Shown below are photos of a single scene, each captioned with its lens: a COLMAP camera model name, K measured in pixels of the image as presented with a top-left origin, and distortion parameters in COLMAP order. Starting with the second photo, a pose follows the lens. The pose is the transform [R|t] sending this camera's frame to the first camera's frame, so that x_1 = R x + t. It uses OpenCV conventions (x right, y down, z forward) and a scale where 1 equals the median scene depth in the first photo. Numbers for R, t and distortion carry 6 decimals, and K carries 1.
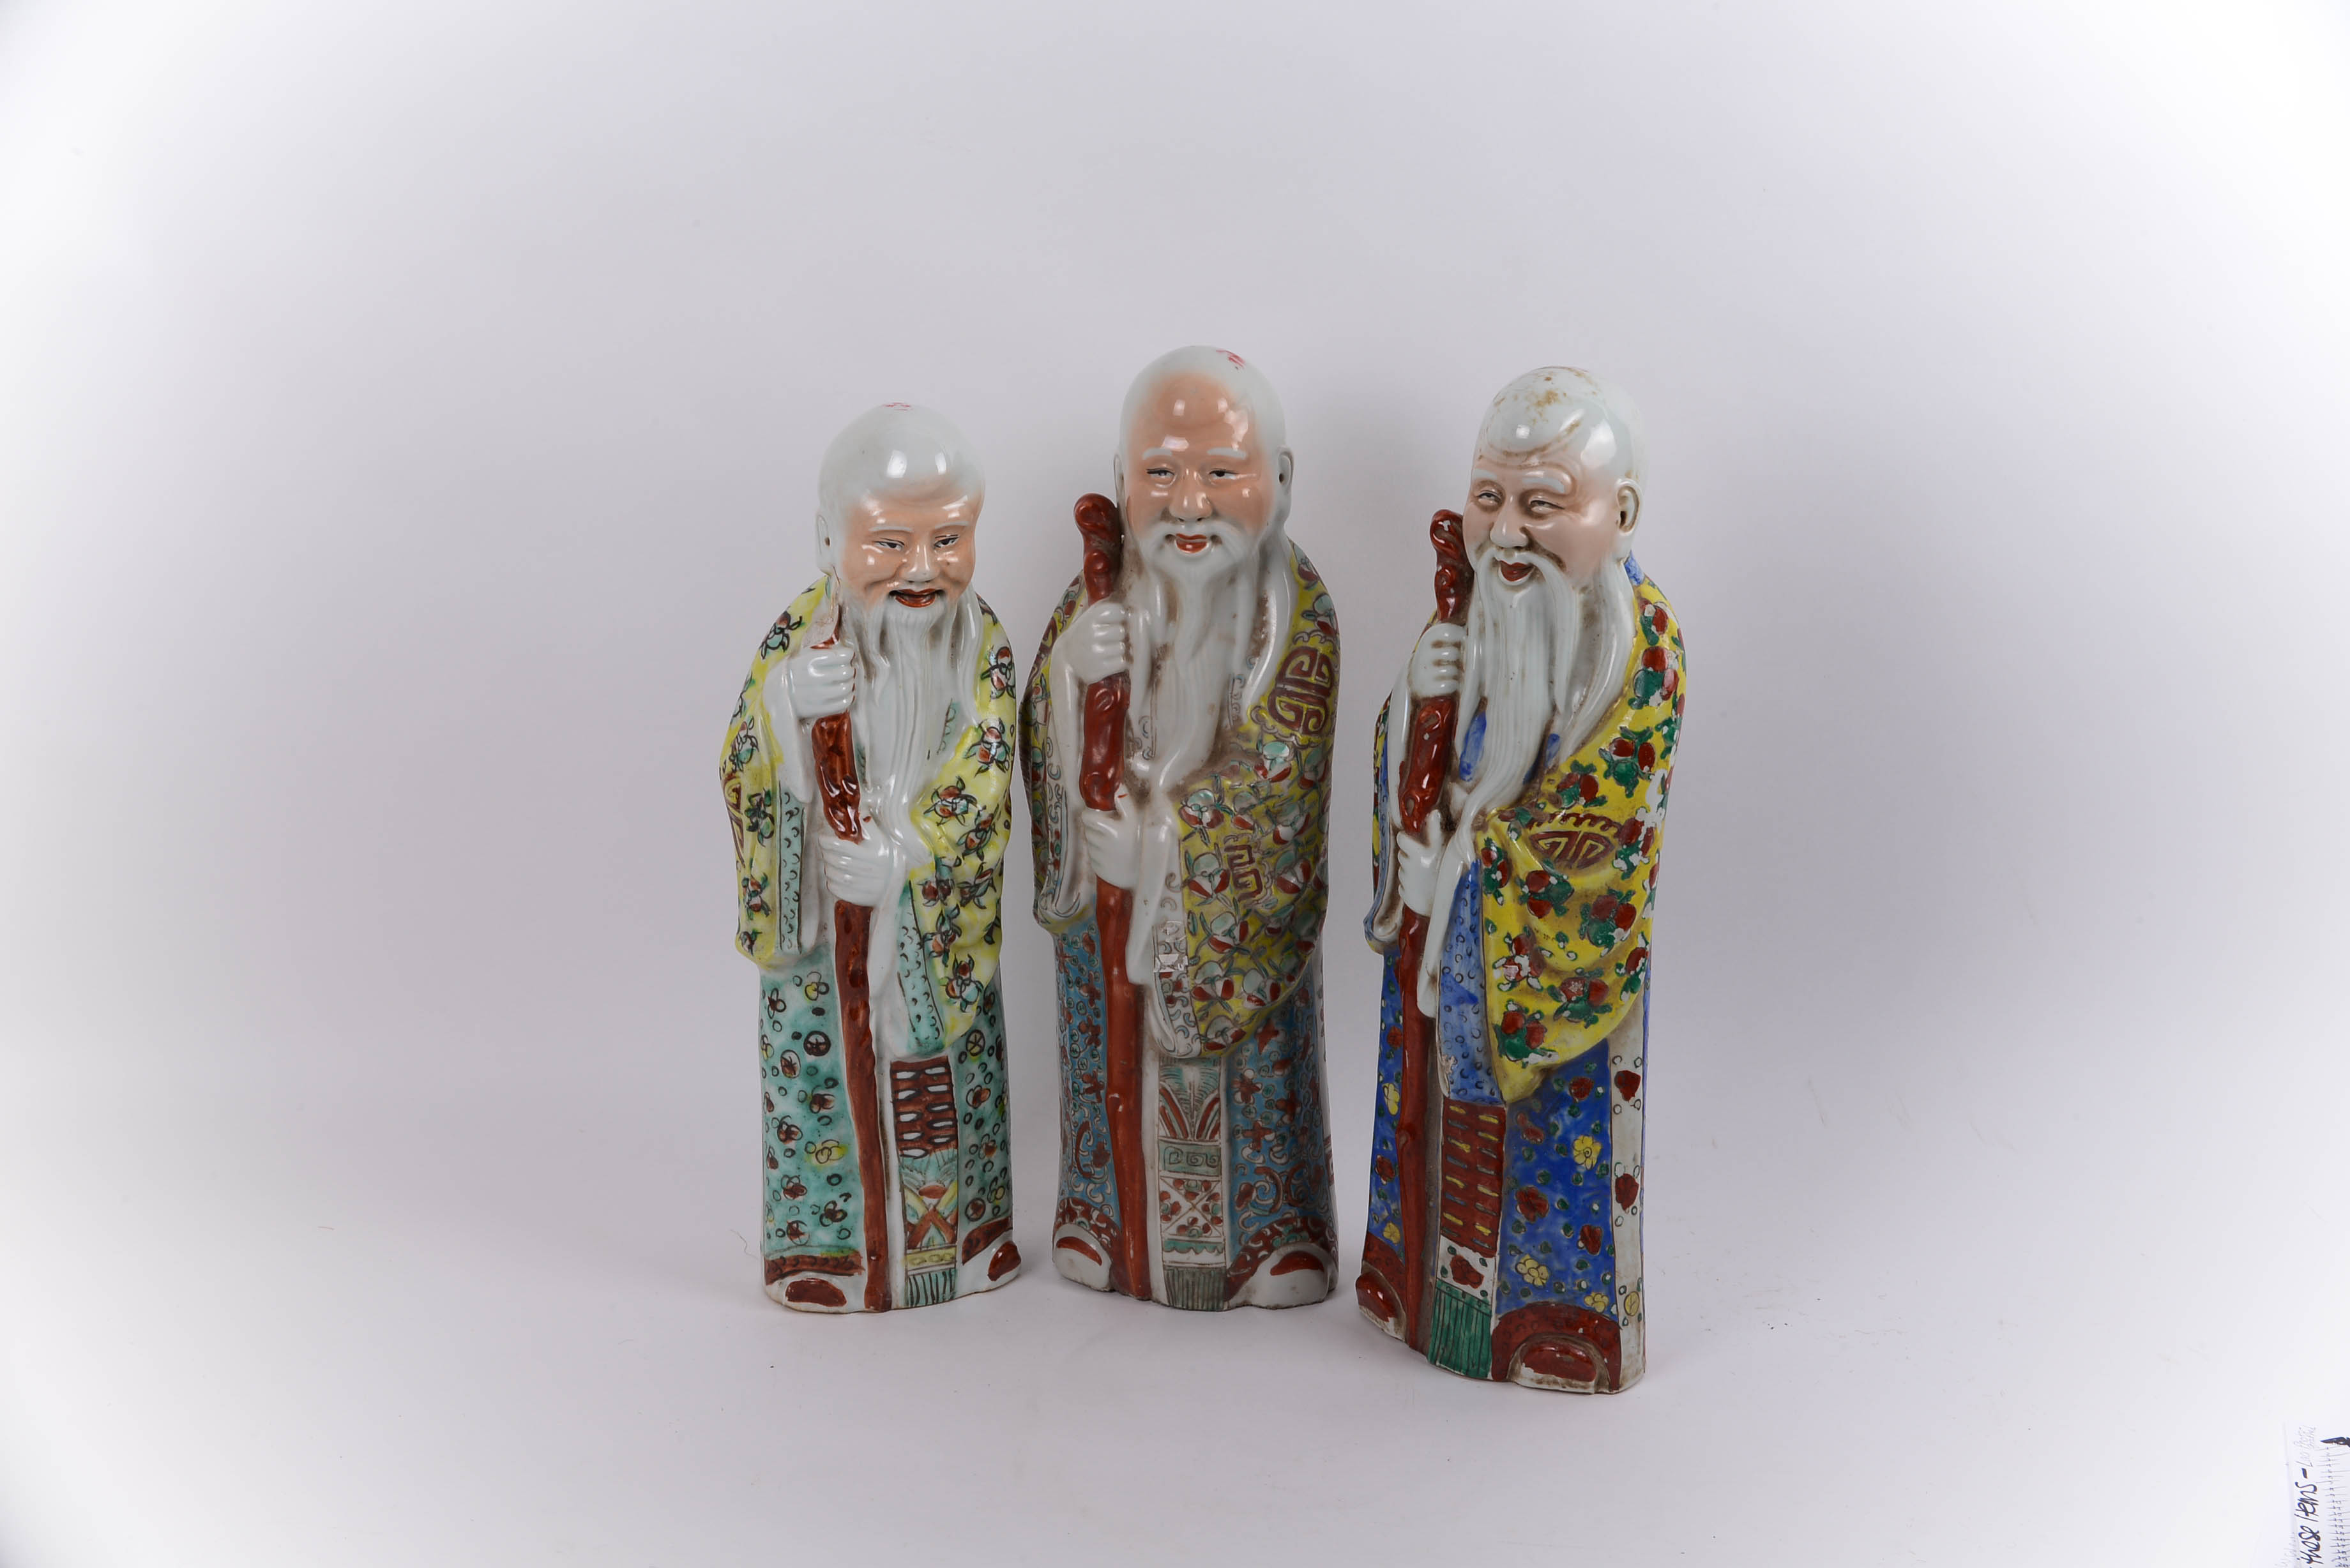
lens RADIAL K [[2806.7, 0, 1177.7], [0, 2806.7, 771.0], [0, 0, 1]] dist [0.044389, 0.000000]
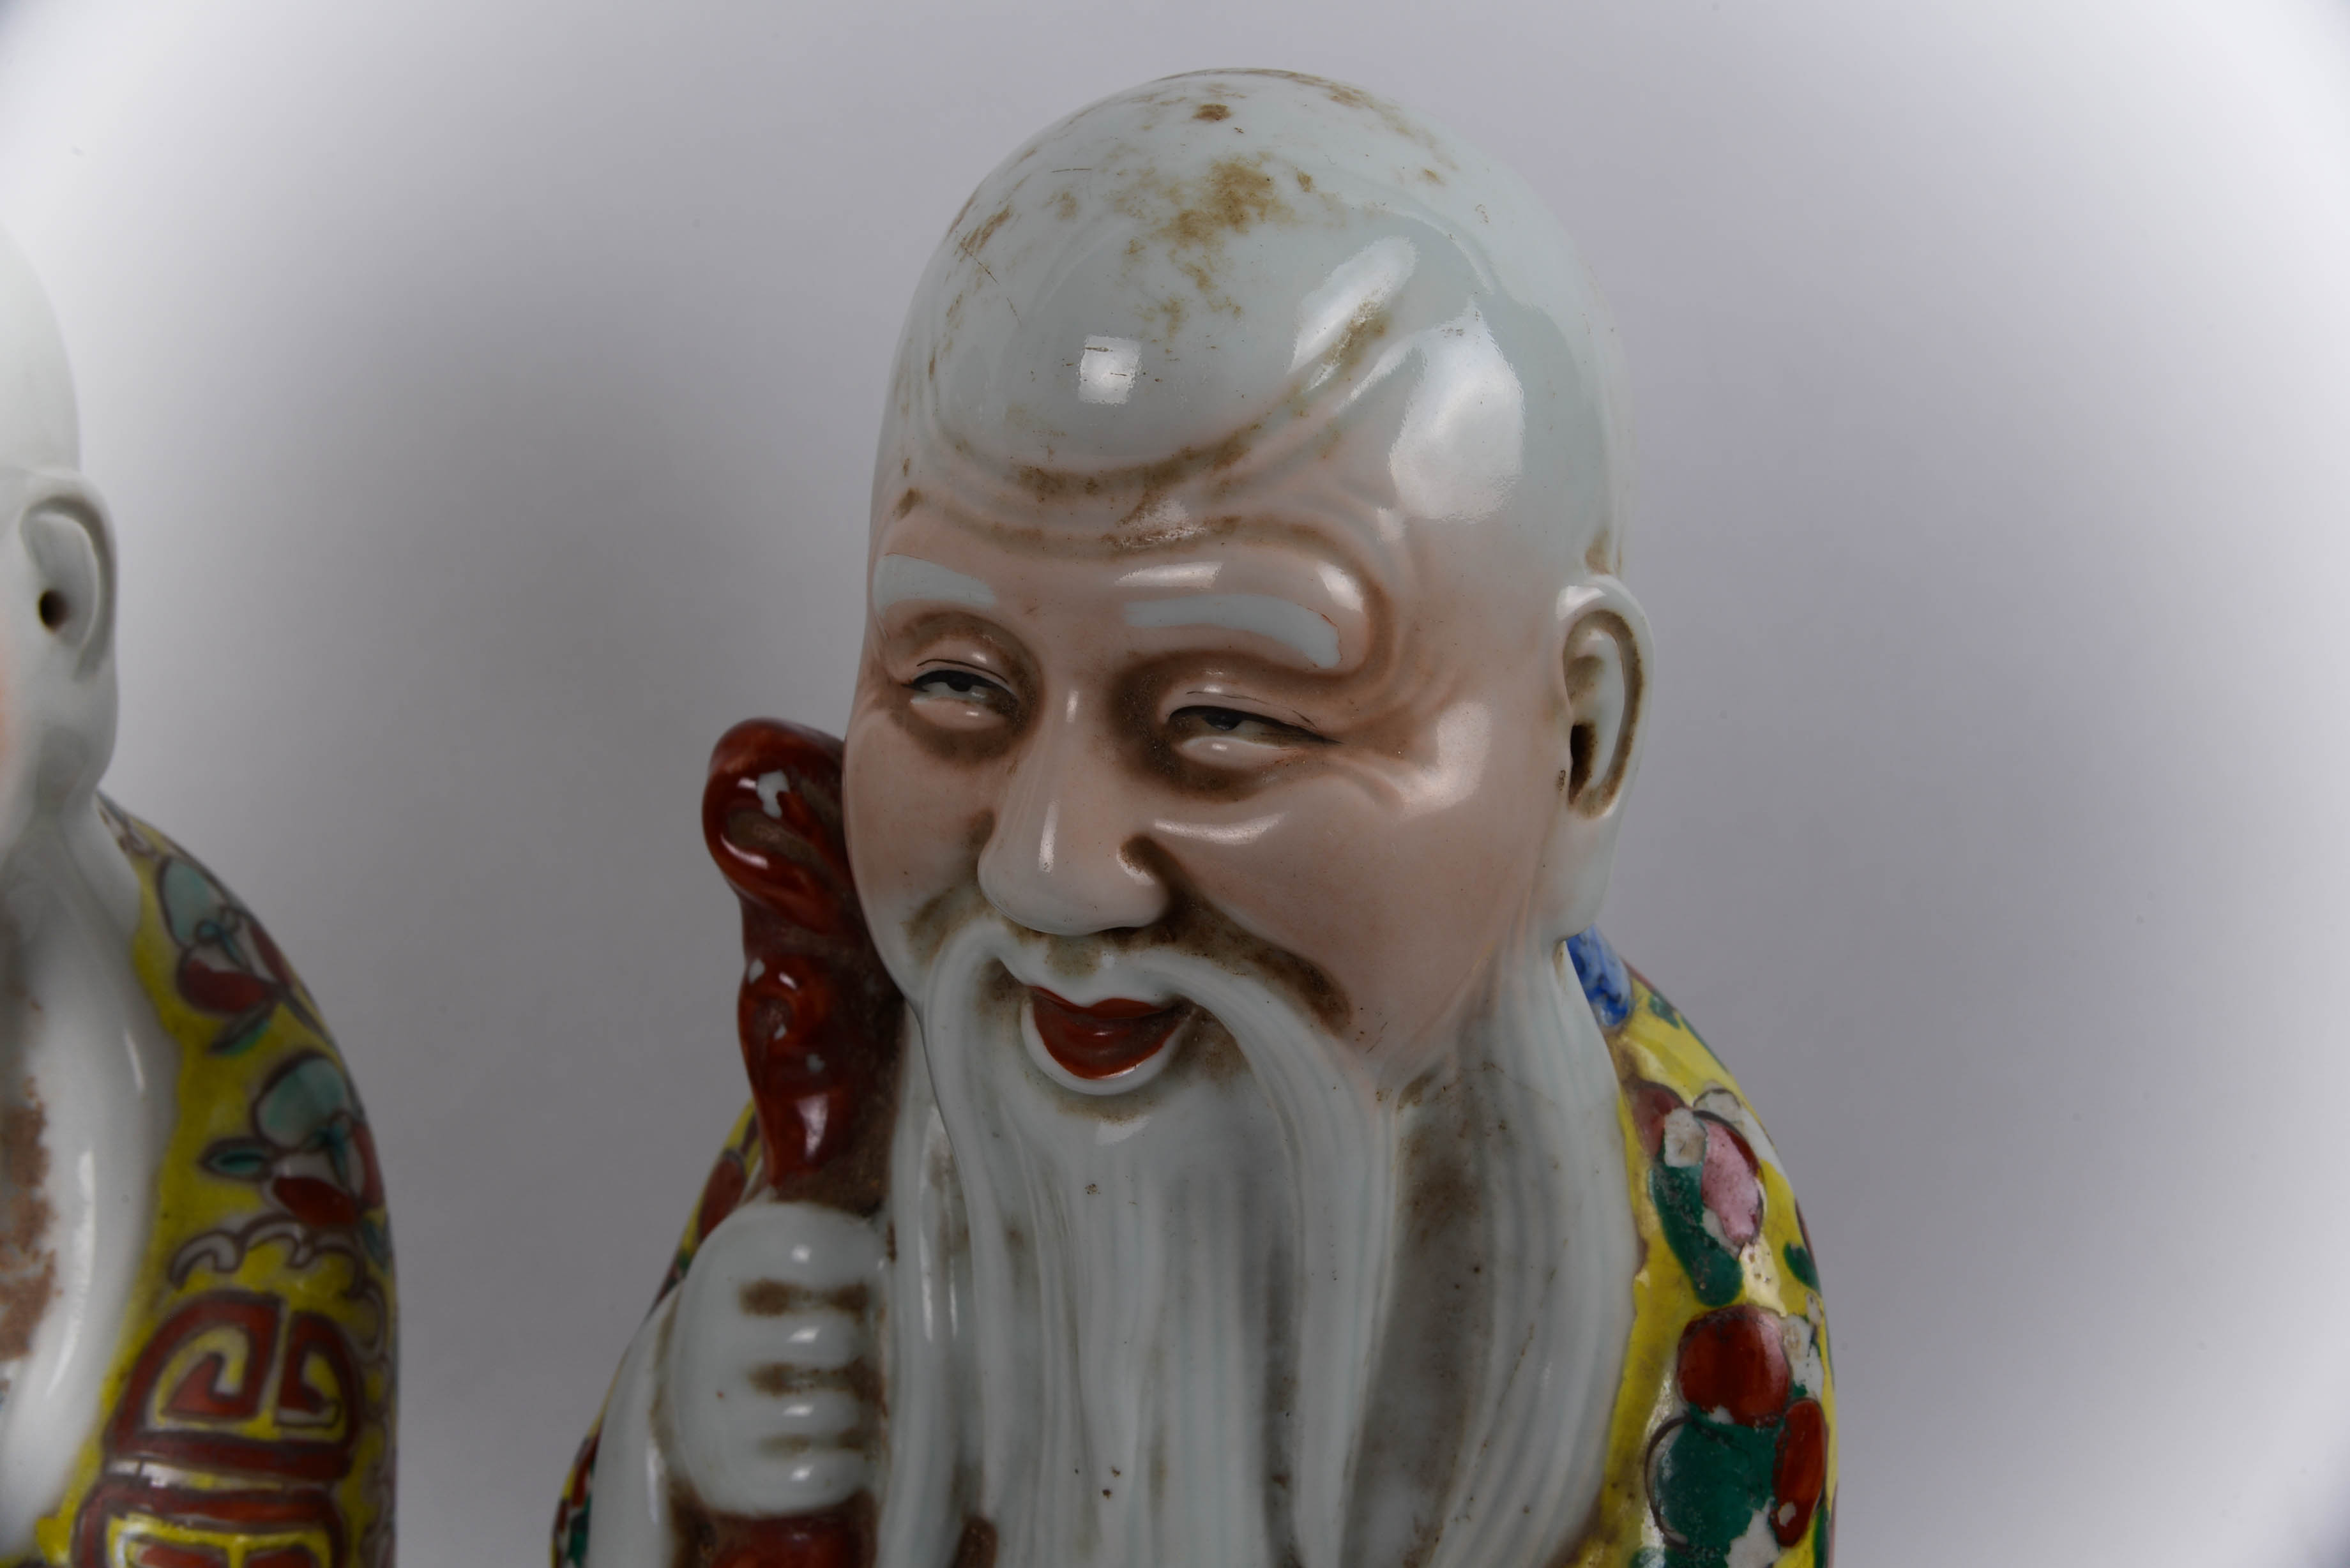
lens RADIAL K [[2867.9, 0, 1169.1], [0, 2867.9, 790.0], [0, 0, 1]] dist [0.016783, 0.000000]
pose [[0.975493, -0.062421, 0.210990, 0.076744], [0.060144, 0.998042, 0.017196, -0.088712], [-0.211650, -0.004085, 0.977337, 0.752720]]
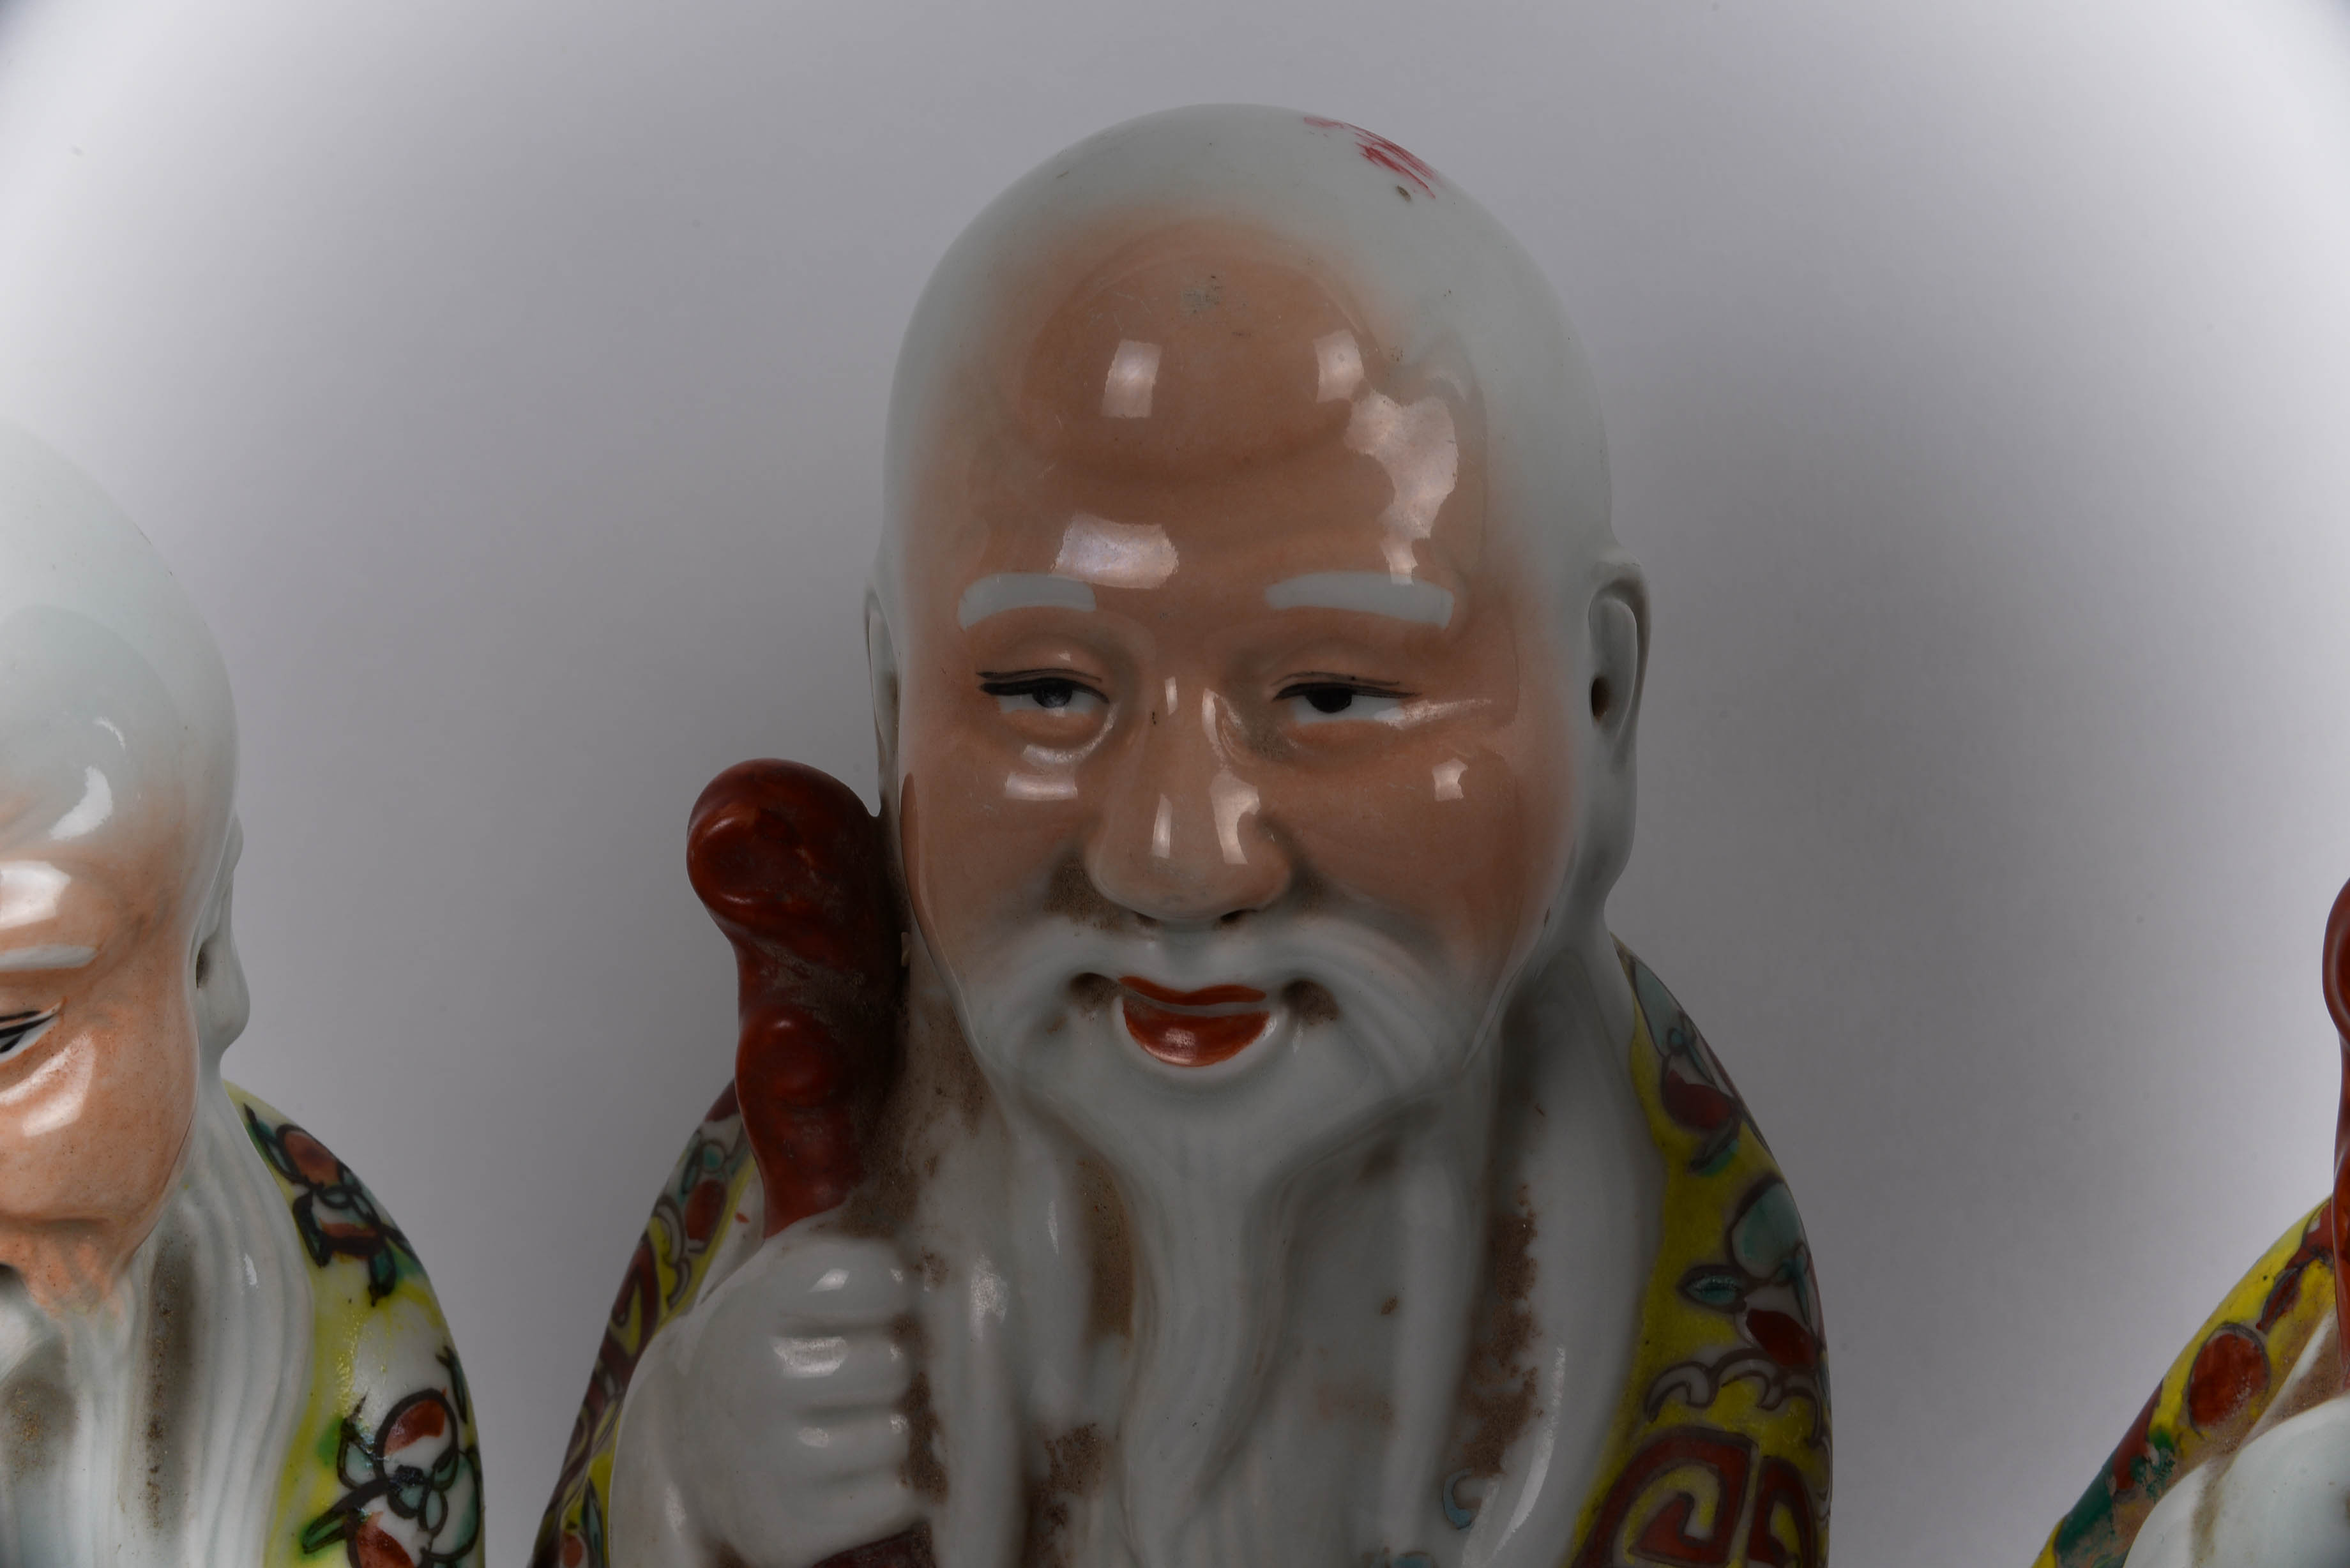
lens RADIAL K [[2867.9, 0, 1182.5], [0, 2867.9, 792.7], [0, 0, 1]] dist [0.016783, 0.000000]
pose [[0.999899, -0.004848, -0.013358, 0.007025], [0.004708, 0.999934, -0.010465, -0.095481], [0.013408, 0.010401, 0.999856, 0.779354]]
